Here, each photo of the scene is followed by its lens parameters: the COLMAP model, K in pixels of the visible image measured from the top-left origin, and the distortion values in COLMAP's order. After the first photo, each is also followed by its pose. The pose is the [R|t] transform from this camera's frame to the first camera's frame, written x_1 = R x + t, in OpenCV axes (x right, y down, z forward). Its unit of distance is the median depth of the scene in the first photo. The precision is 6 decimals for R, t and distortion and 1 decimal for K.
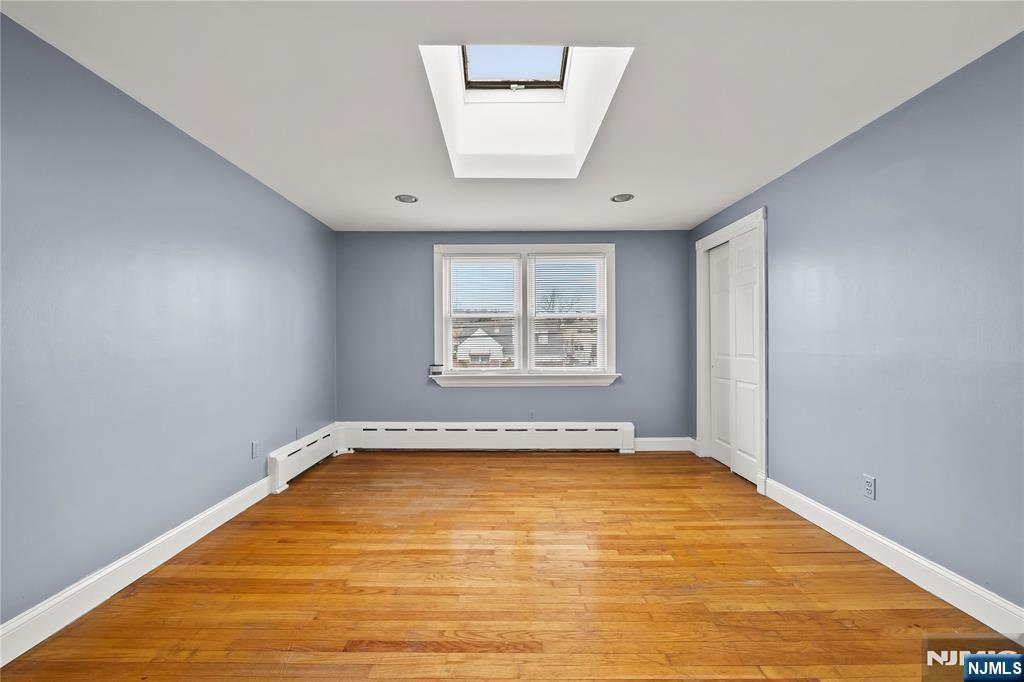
lens RADIAL K [[413.0, 0, 504.2], [0, 413.0, 345.9], [0, 0, 1]] dist [-0.001816, 0.000069]
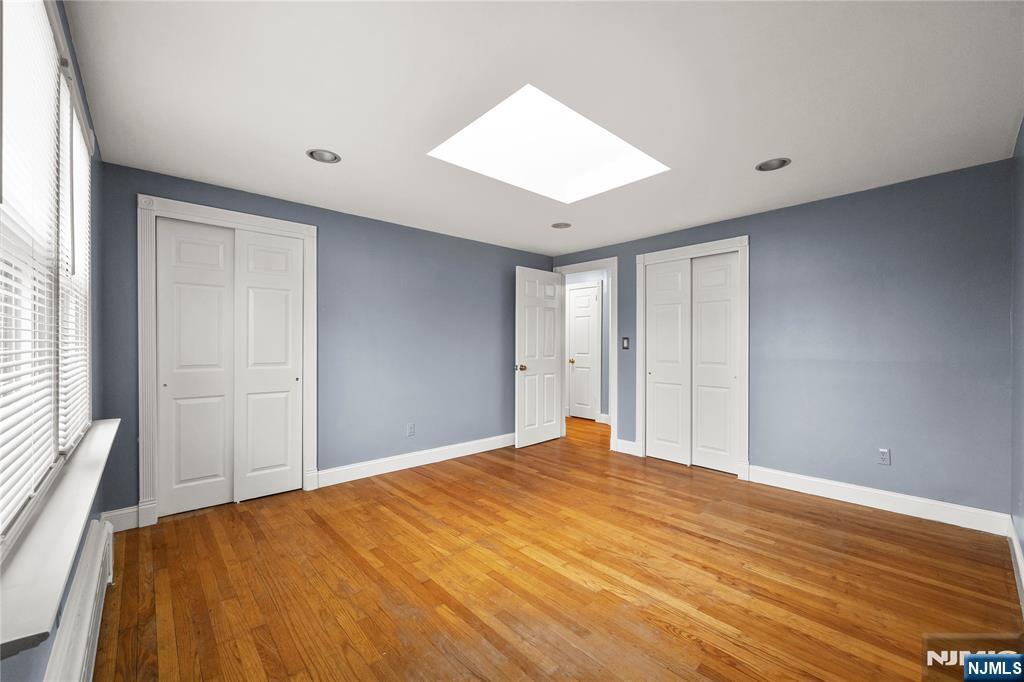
lens RADIAL K [[413.0, 0, 504.2], [0, 413.0, 345.9], [0, 0, 1]] dist [-0.001816, 0.000069]
pose [[-0.664379, -0.004726, 0.747380, -0.609738], [0.005122, 0.999928, 0.010875, -0.031081], [-0.747378, 0.011053, -0.664307, 1.592857]]
